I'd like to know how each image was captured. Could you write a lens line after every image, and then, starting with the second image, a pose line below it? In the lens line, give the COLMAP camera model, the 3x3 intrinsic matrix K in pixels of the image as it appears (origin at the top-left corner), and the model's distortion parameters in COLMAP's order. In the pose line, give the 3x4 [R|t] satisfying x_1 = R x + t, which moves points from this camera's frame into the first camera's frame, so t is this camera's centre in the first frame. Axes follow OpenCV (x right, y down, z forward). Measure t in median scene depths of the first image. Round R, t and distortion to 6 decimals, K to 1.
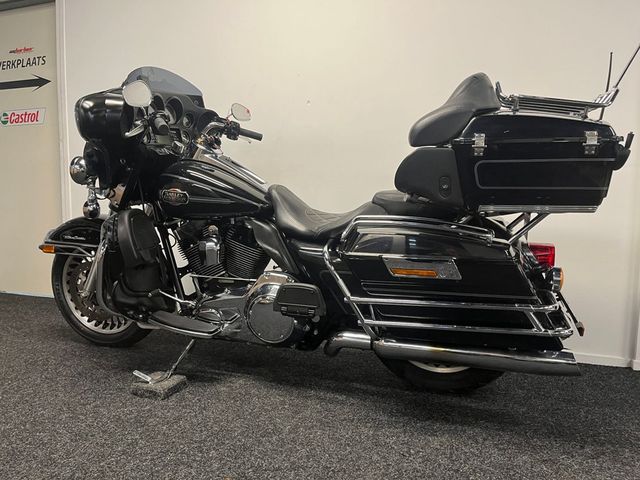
lens RADIAL K [[479.4, 0, 321.7], [0, 479.4, 238.6], [0, 0, 1]] dist [0.072490, -0.074812]
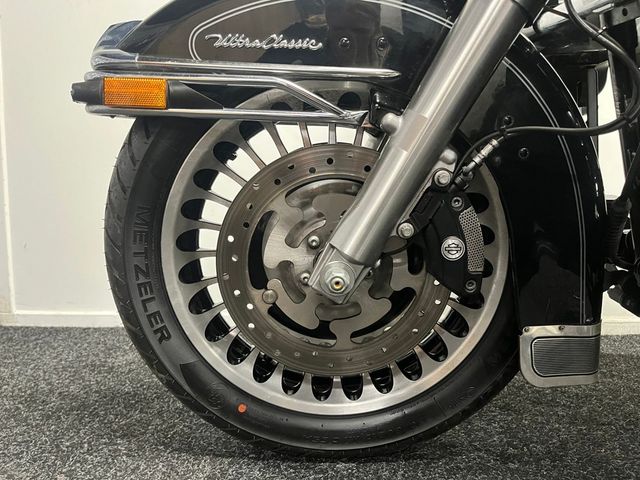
lens RADIAL K [[479.4, 0, 320.8], [0, 479.4, 236.9], [0, 0, 1]] dist [0.072490, -0.074812]
pose [[0.950816, -0.036678, 0.307577, -0.750245], [0.031907, 0.999280, 0.020528, 0.119605], [-0.308108, -0.009704, 0.951302, 1.028195]]
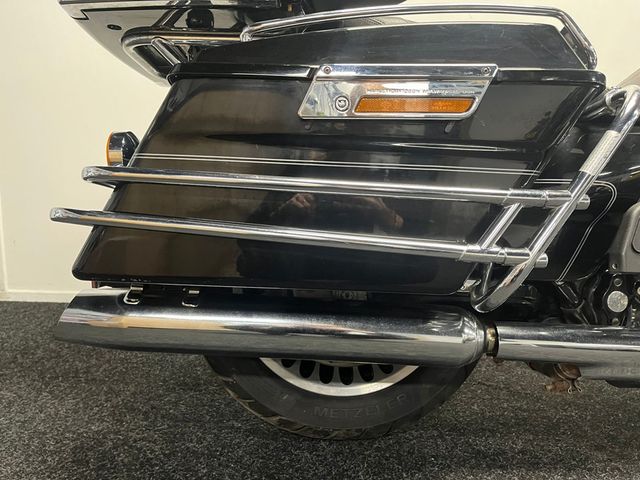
lens RADIAL K [[479.4, 0, 326.3], [0, 479.4, 240.2], [0, 0, 1]] dist [0.072490, -0.074812]
pose [[0.938214, -0.046344, 0.342939, -0.693175], [0.014437, 0.995371, 0.095015, 0.044732], [-0.345755, -0.084194, 0.934540, 0.721983]]
